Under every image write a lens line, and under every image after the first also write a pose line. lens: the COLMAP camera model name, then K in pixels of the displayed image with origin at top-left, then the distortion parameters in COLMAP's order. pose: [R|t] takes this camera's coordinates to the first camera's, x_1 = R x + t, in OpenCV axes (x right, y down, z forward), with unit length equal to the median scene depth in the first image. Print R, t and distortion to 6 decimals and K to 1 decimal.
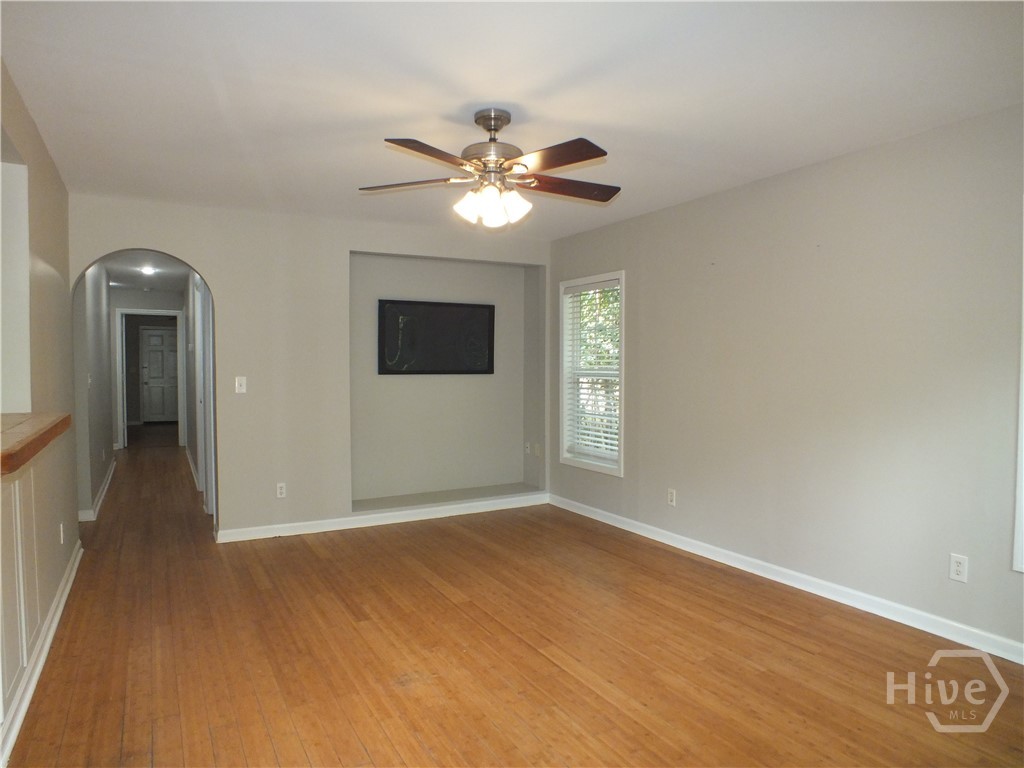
lens RADIAL K [[647.1, 0, 506.4], [0, 647.1, 391.1], [0, 0, 1]] dist [-0.074734, 0.022650]
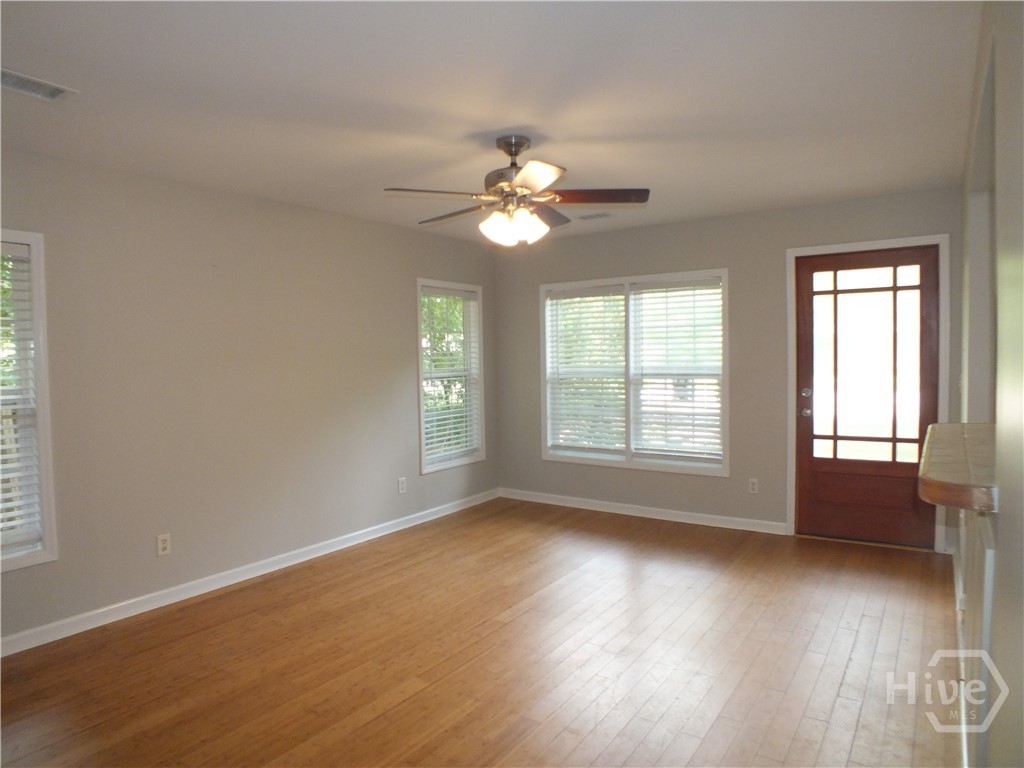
lens RADIAL K [[647.1, 0, 508.8], [0, 647.1, 387.8], [0, 0, 1]] dist [-0.074734, 0.022650]
pose [[-0.453998, -0.040186, 0.890096, -0.763033], [0.048938, 0.996350, 0.069944, -0.075706], [-0.889658, 0.075314, -0.450374, 1.177960]]
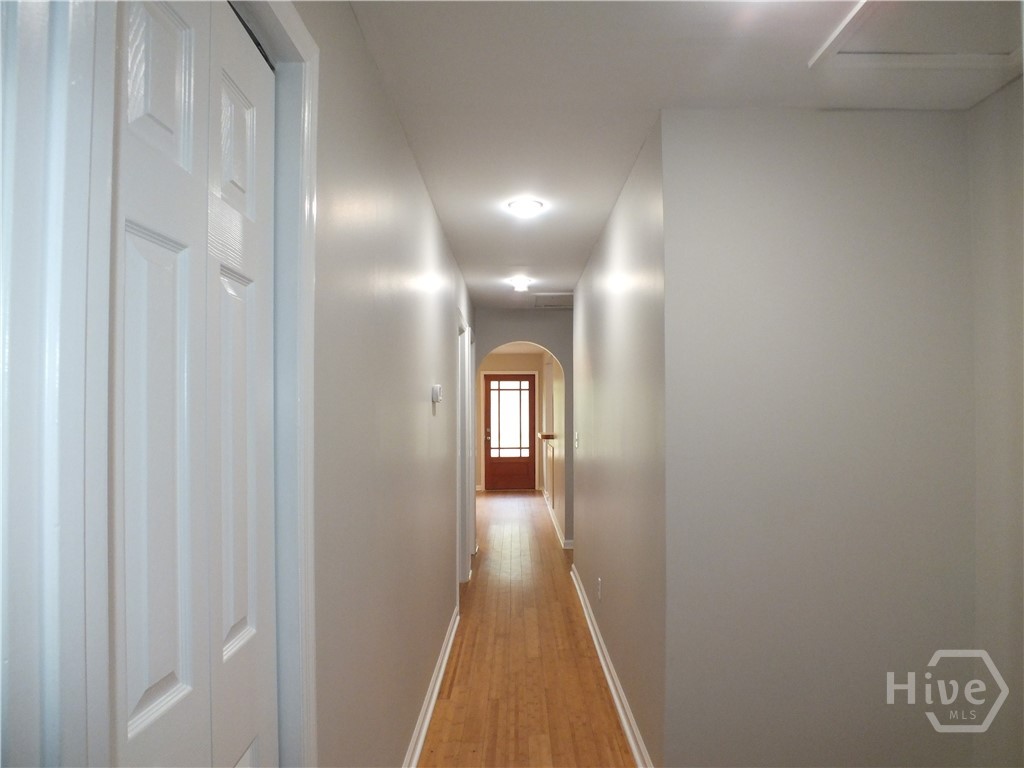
lens RADIAL K [[647.1, 0, 511.0], [0, 647.1, 387.3], [0, 0, 1]] dist [-0.074734, 0.022650]
pose [[-0.871340, 0.017089, 0.490382, -1.613313], [0.016957, 0.999845, -0.004712, -0.145554], [-0.490387, 0.004210, -0.871495, 2.905072]]
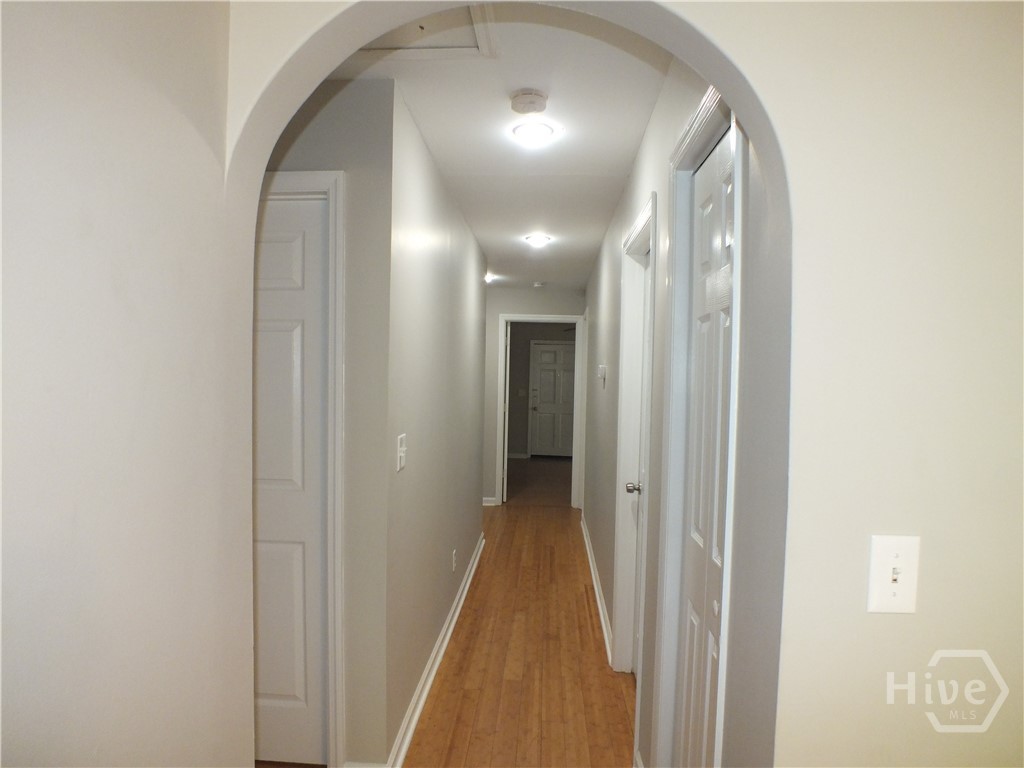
lens RADIAL K [[647.1, 0, 511.1], [0, 647.1, 386.8], [0, 0, 1]] dist [-0.074734, 0.022650]
pose [[0.845875, 0.025518, -0.532770, -0.502095], [-0.042244, 0.998922, -0.019226, -0.081496], [0.531706, 0.038769, 0.846041, 0.916136]]
